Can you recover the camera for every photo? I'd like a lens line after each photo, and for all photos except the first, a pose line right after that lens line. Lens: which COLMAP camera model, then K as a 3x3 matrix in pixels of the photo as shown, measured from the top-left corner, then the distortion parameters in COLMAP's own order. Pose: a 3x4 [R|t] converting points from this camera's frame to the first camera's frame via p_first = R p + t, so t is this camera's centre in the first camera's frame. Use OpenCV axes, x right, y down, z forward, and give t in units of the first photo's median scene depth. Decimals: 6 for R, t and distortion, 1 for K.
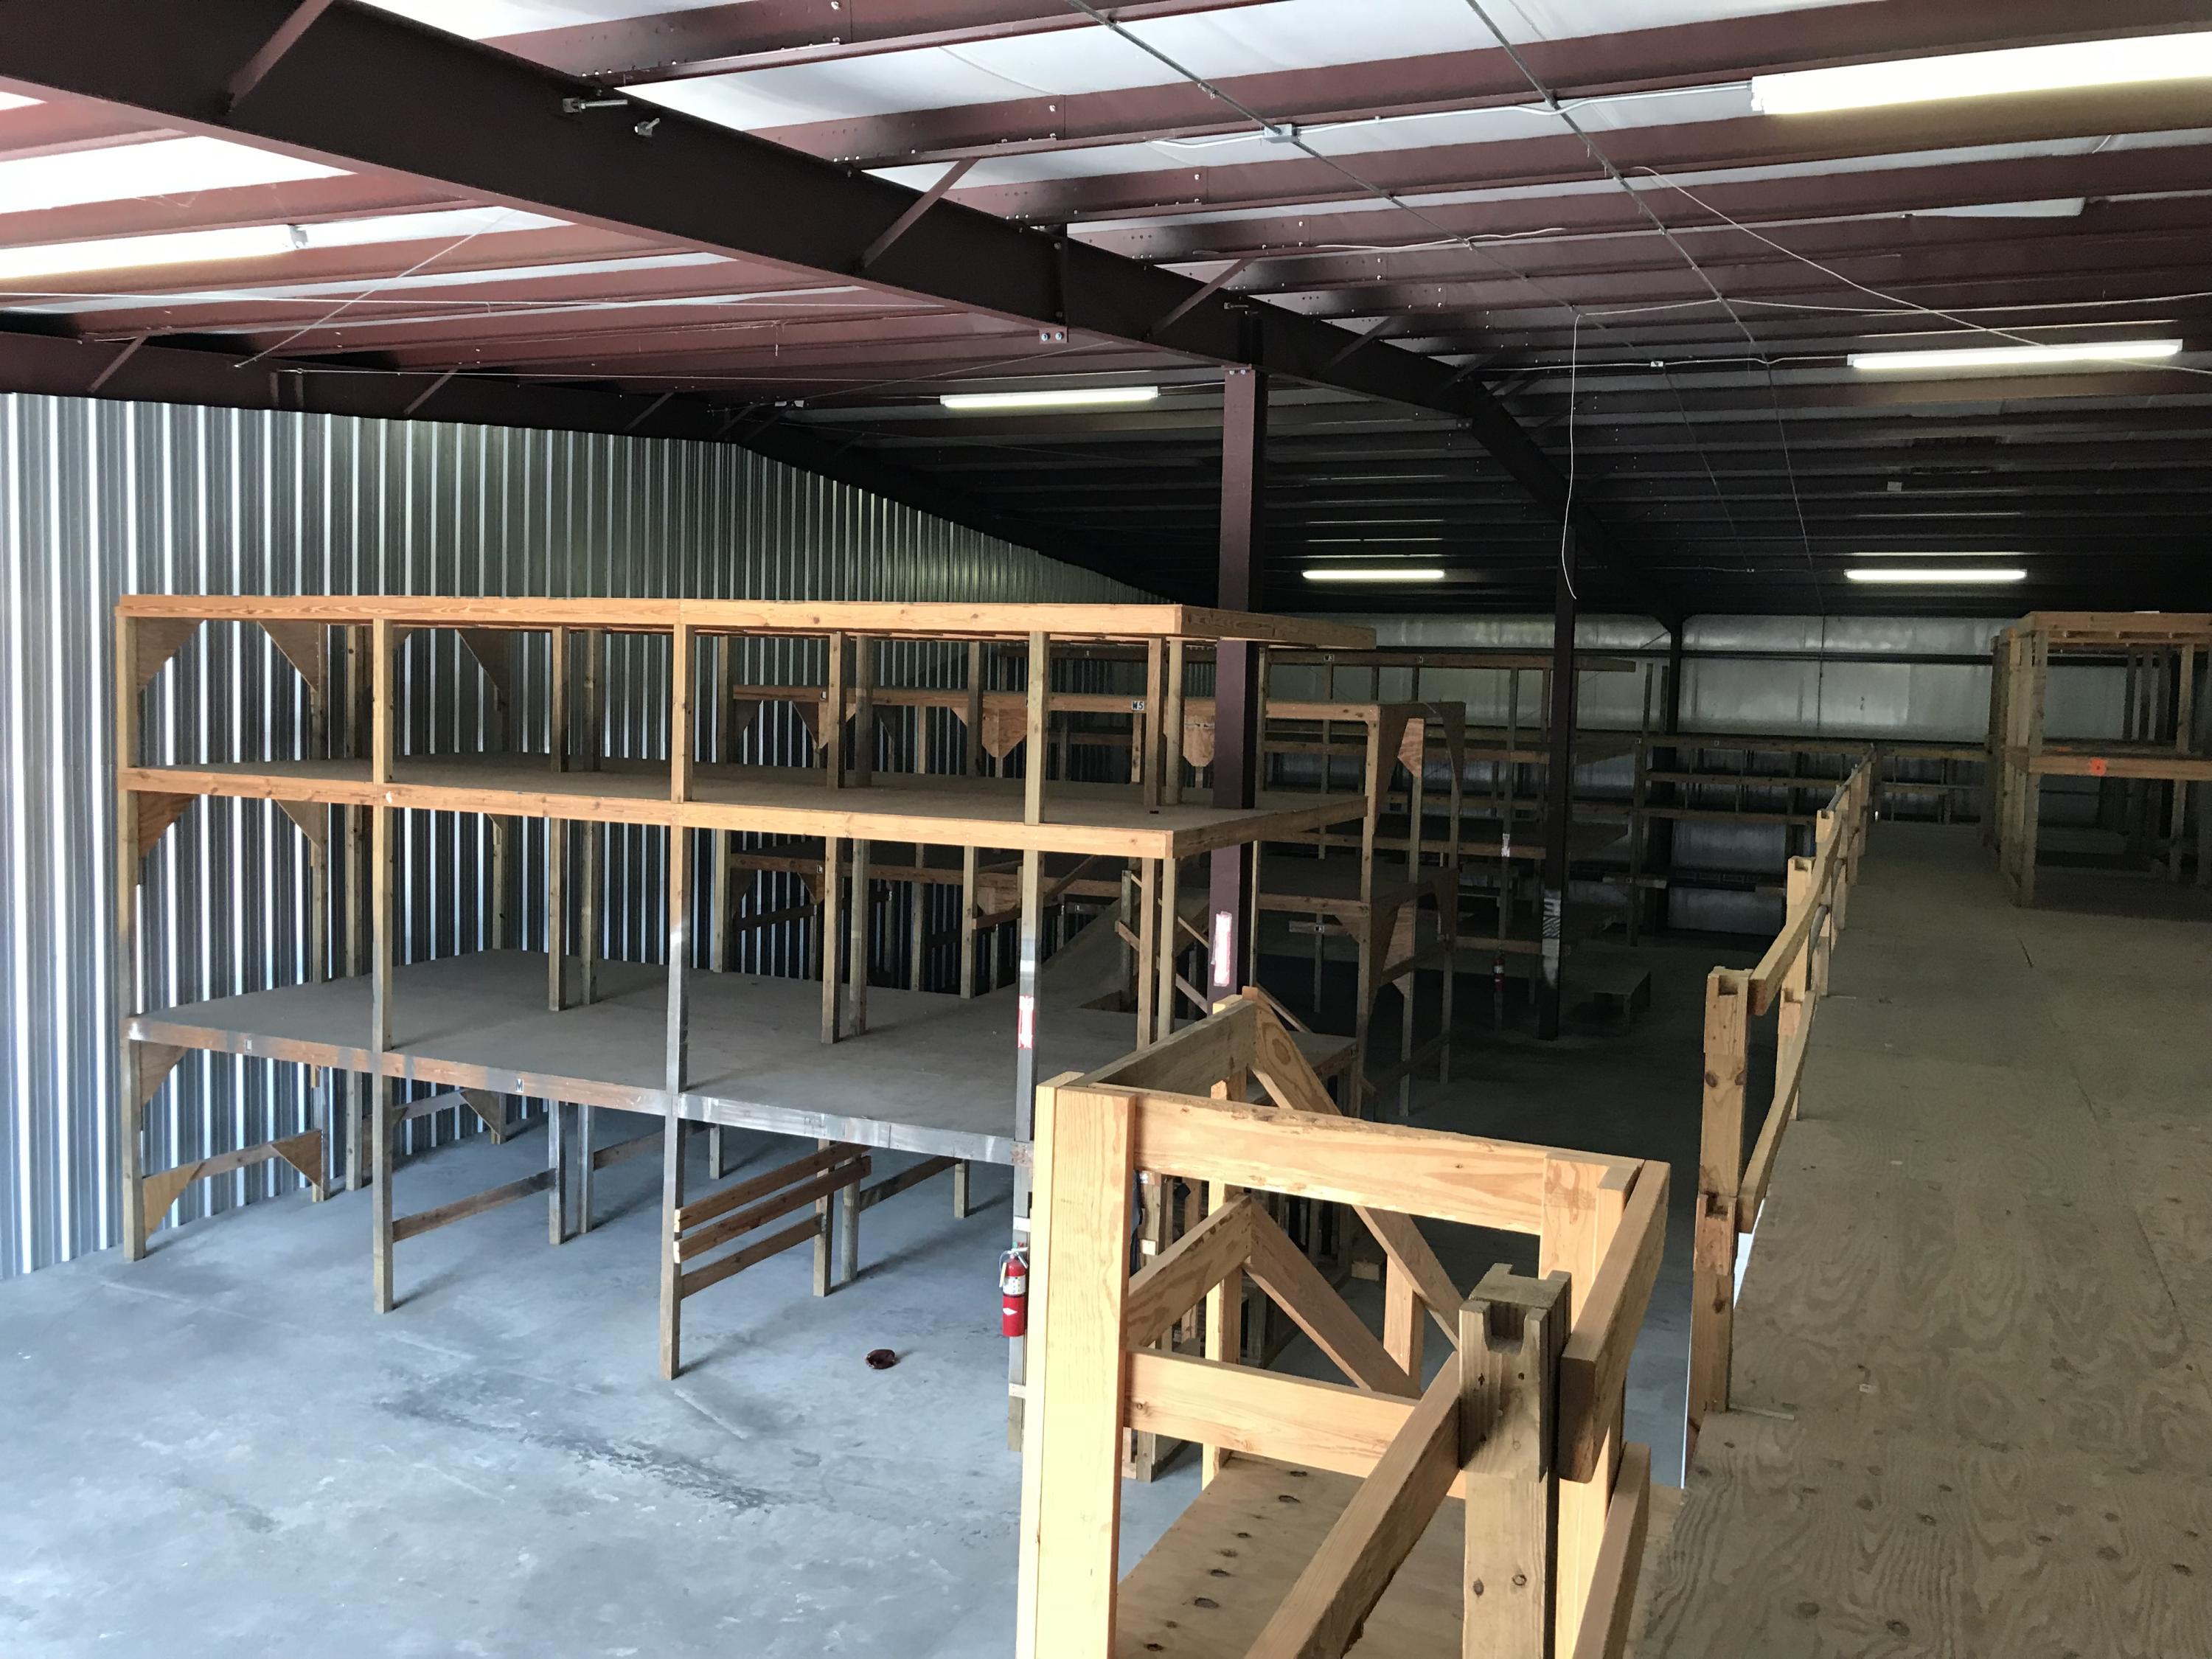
lens RADIAL K [[1803.6, 0, 1120.3], [0, 1803.6, 810.5], [0, 0, 1]] dist [0.031737, -0.033043]
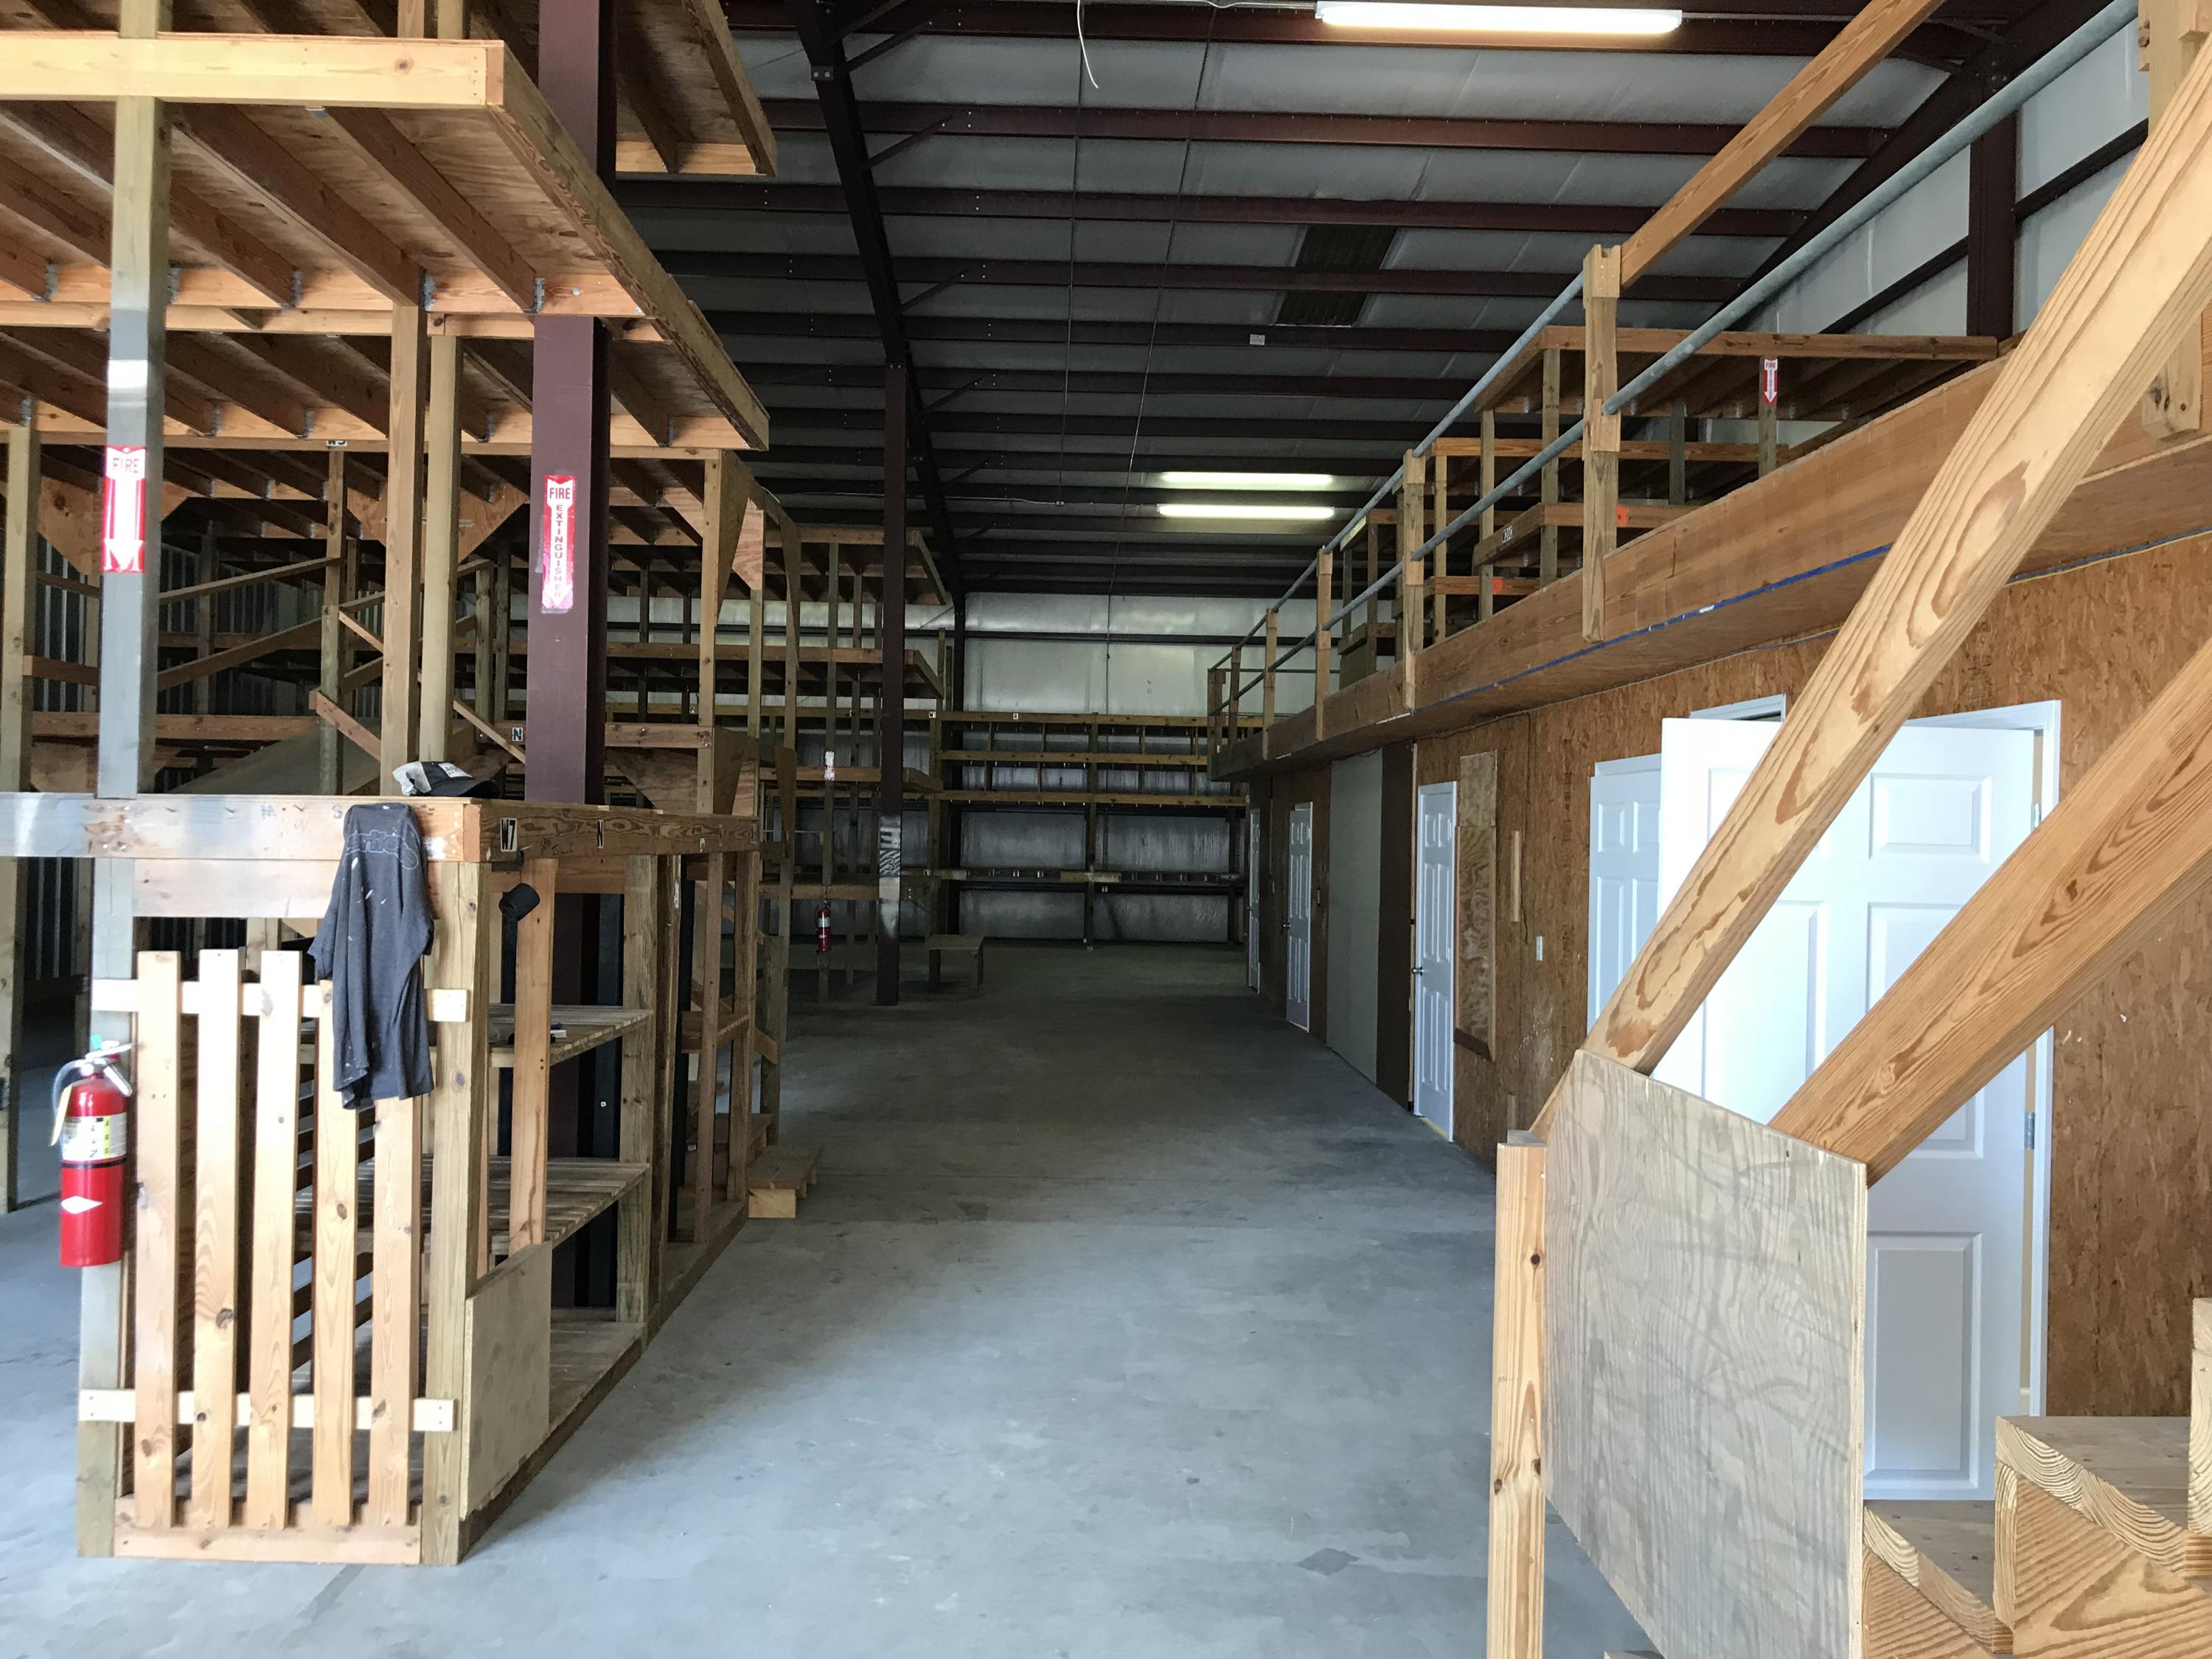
lens RADIAL K [[1803.6, 0, 1086.4], [0, 1803.6, 825.8], [0, 0, 1]] dist [0.031737, -0.033043]
pose [[0.911044, -0.006085, 0.412265, -0.016998], [0.035902, 0.997264, -0.064619, 0.166484], [-0.410743, 0.073672, 0.908770, 0.387901]]
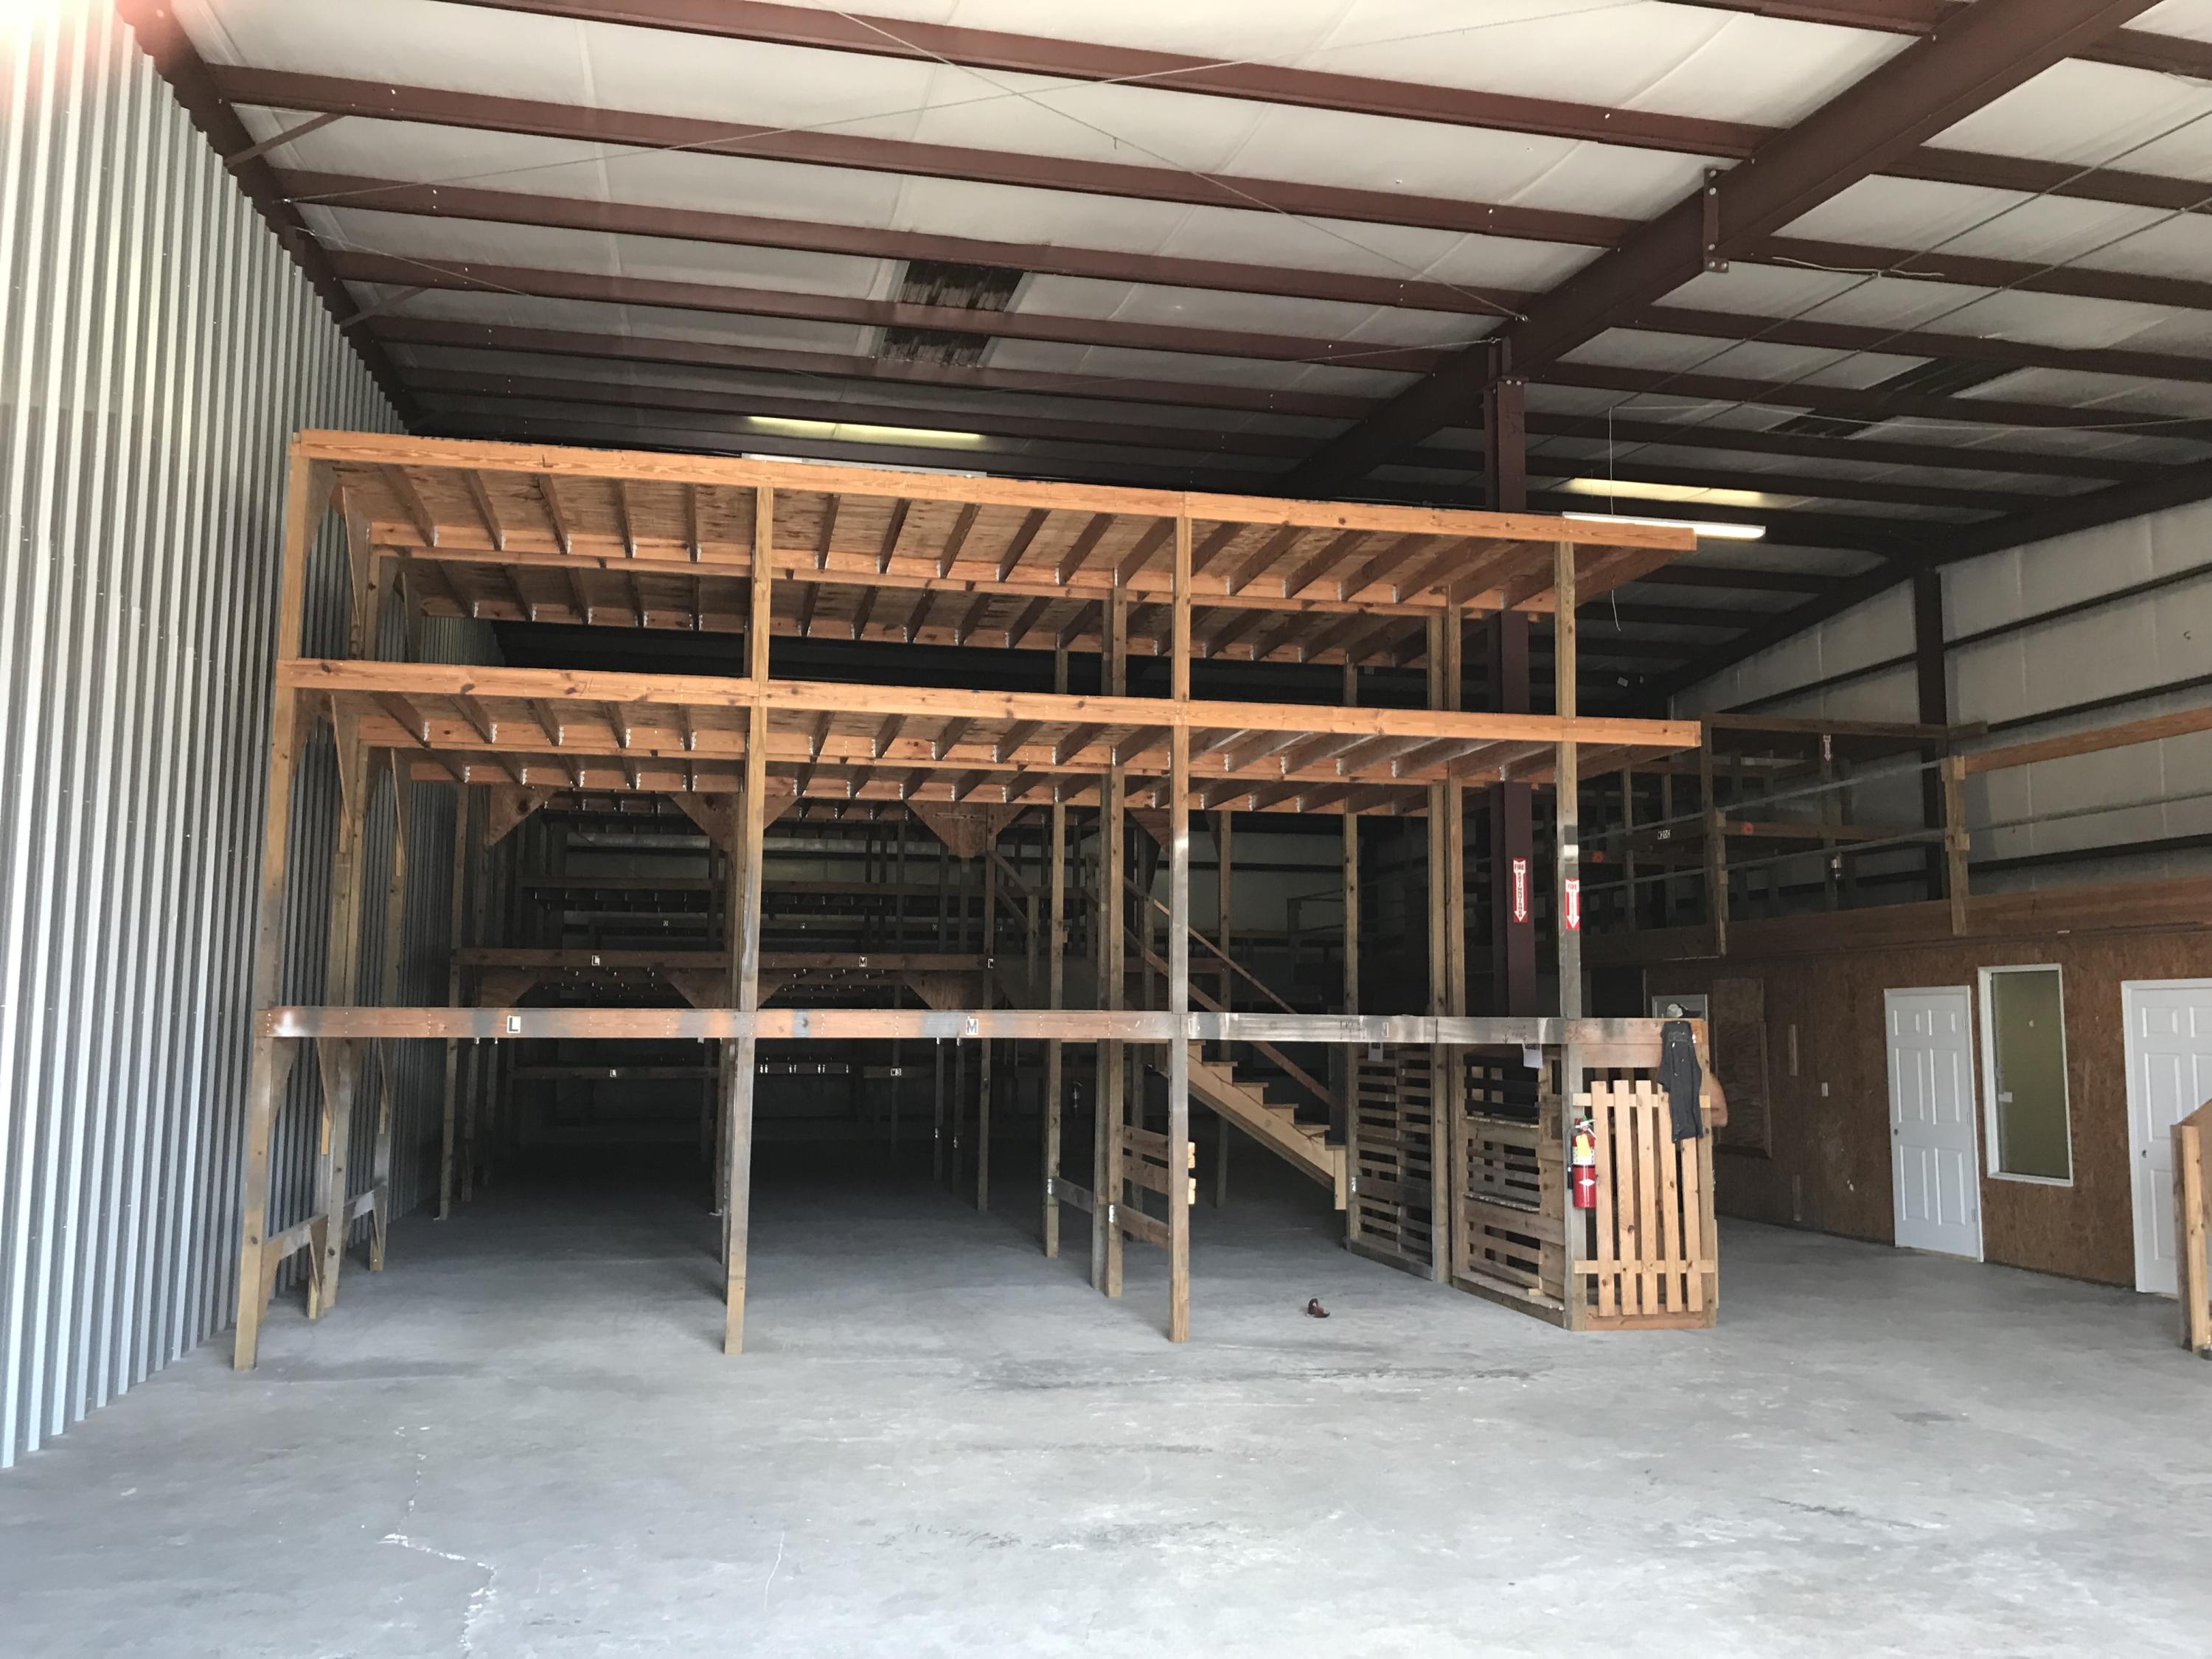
lens RADIAL K [[1803.6, 0, 1094.9], [0, 1803.6, 829.9], [0, 0, 1]] dist [0.031737, -0.033043]
pose [[0.812791, 0.044561, 0.580848, -0.657198], [0.057963, 0.985936, -0.156747, 0.164941], [-0.579664, 0.161071, 0.798778, 0.226369]]
